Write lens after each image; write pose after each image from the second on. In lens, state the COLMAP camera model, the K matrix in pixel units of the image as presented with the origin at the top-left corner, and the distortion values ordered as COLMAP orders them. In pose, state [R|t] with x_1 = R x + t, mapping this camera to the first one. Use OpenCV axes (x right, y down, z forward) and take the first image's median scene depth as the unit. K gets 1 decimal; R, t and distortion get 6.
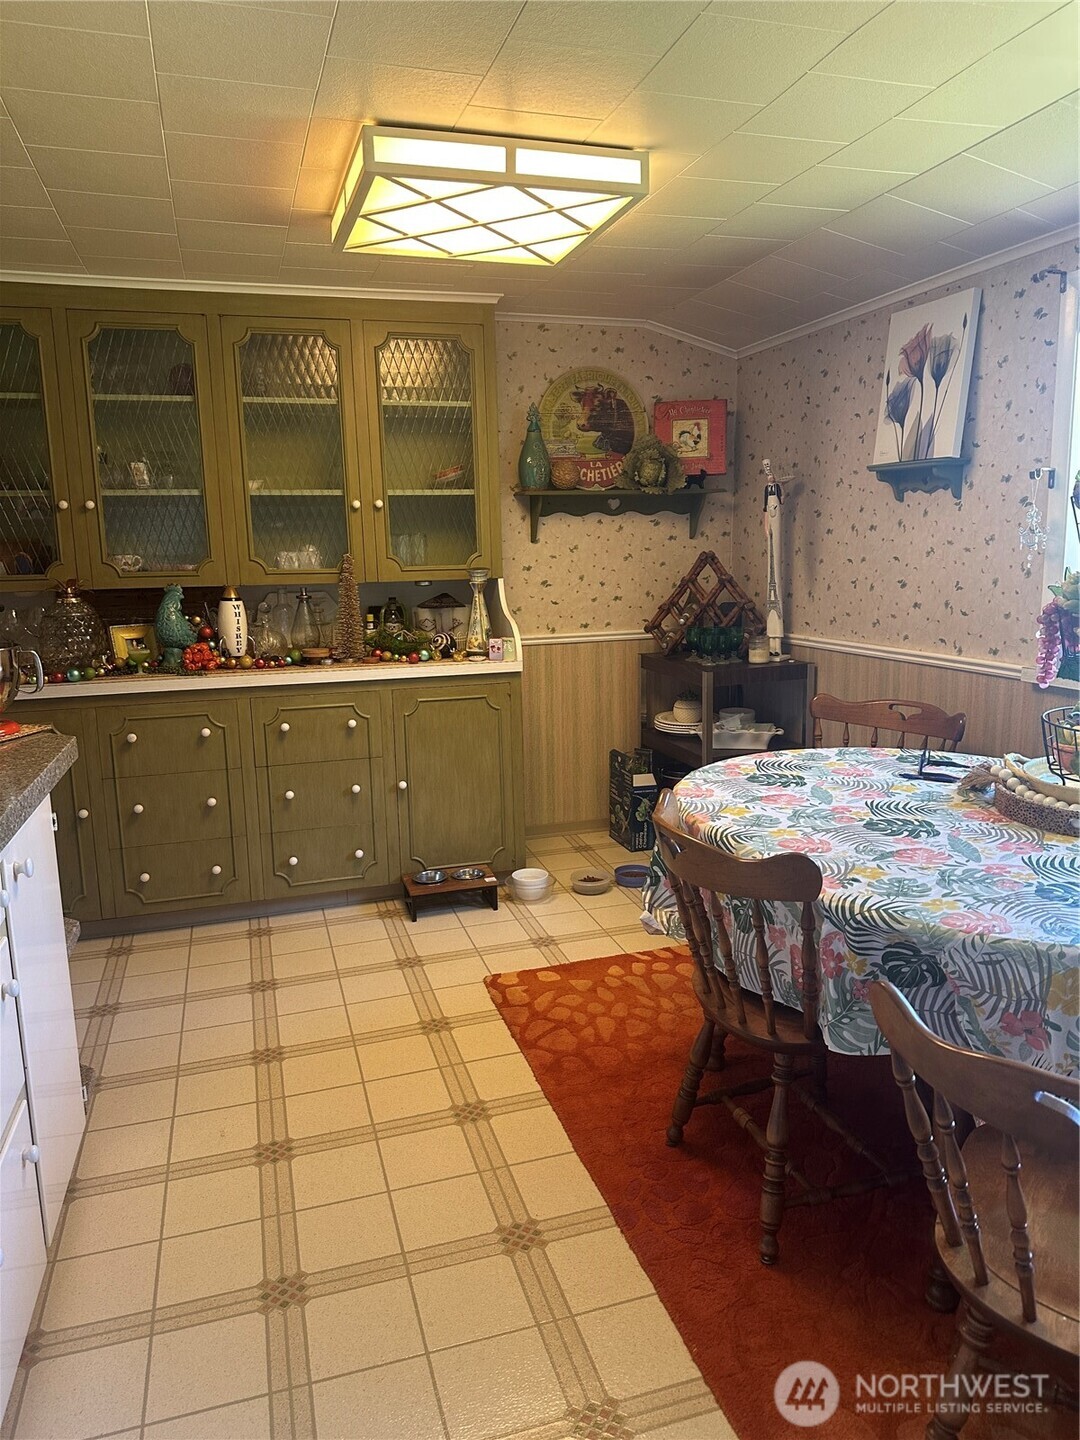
lens RADIAL K [[1013.8, 0, 542.6], [0, 1013.8, 718.4], [0, 0, 1]] dist [0.002753, 0.000407]
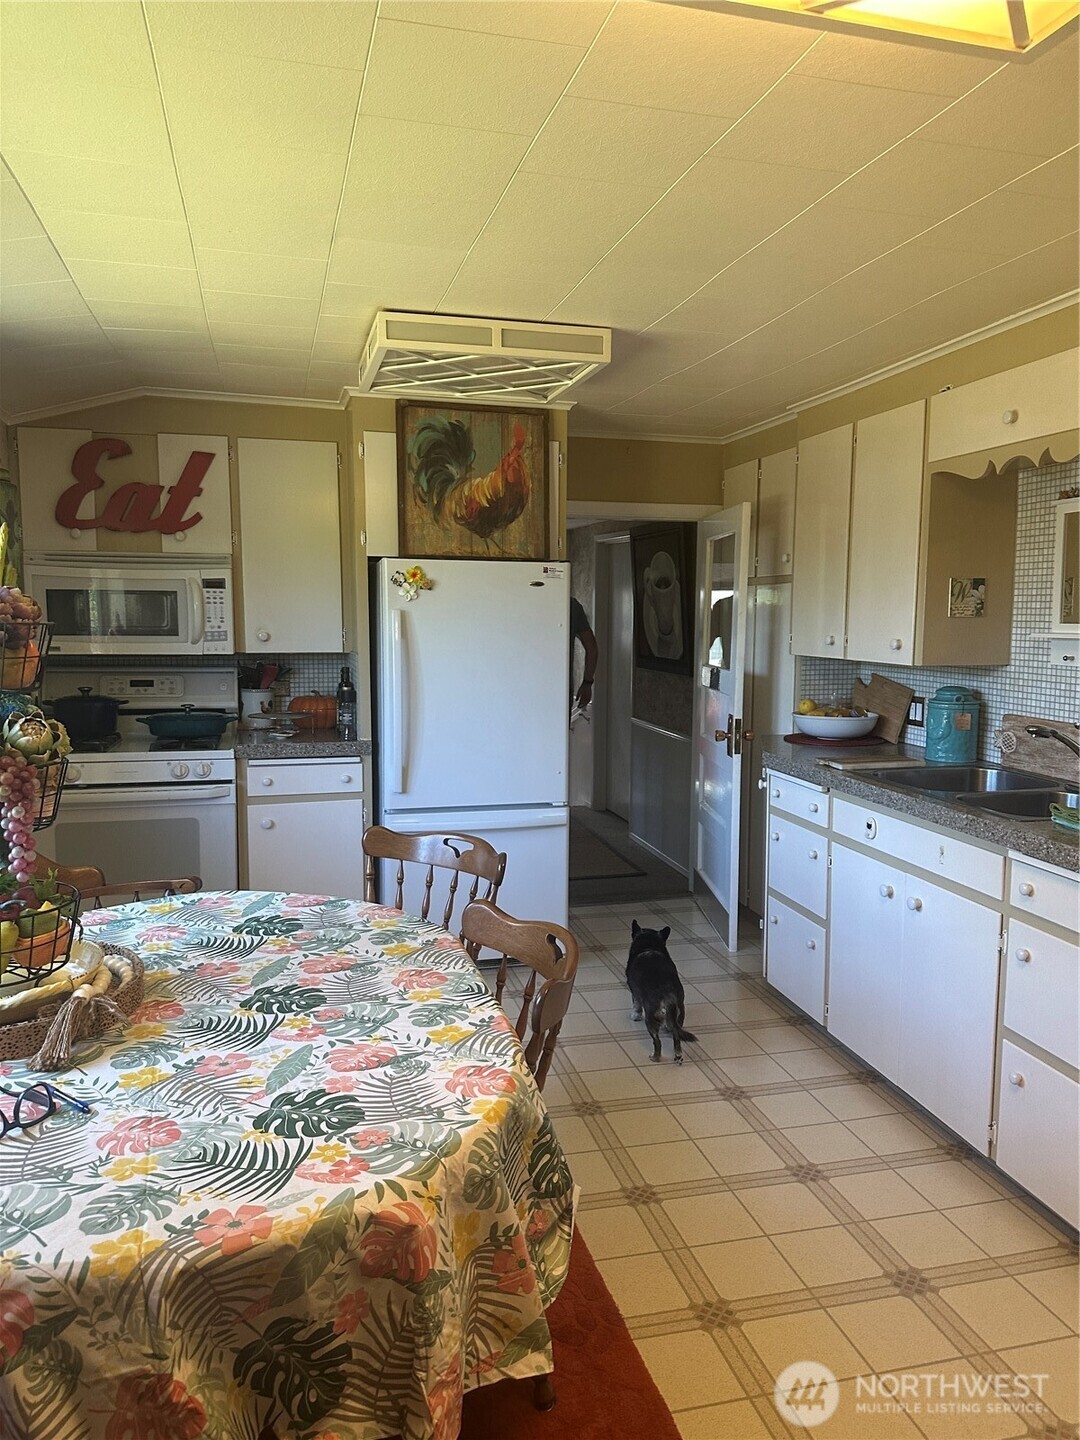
lens RADIAL K [[1013.8, 0, 538.7], [0, 1013.8, 718.9], [0, 0, 1]] dist [0.002753, 0.000407]
pose [[-0.998381, 0.017055, 0.054264, 0.088755], [0.031601, 0.959528, 0.279835, -0.364278], [-0.047295, 0.281096, -0.958513, 1.788232]]
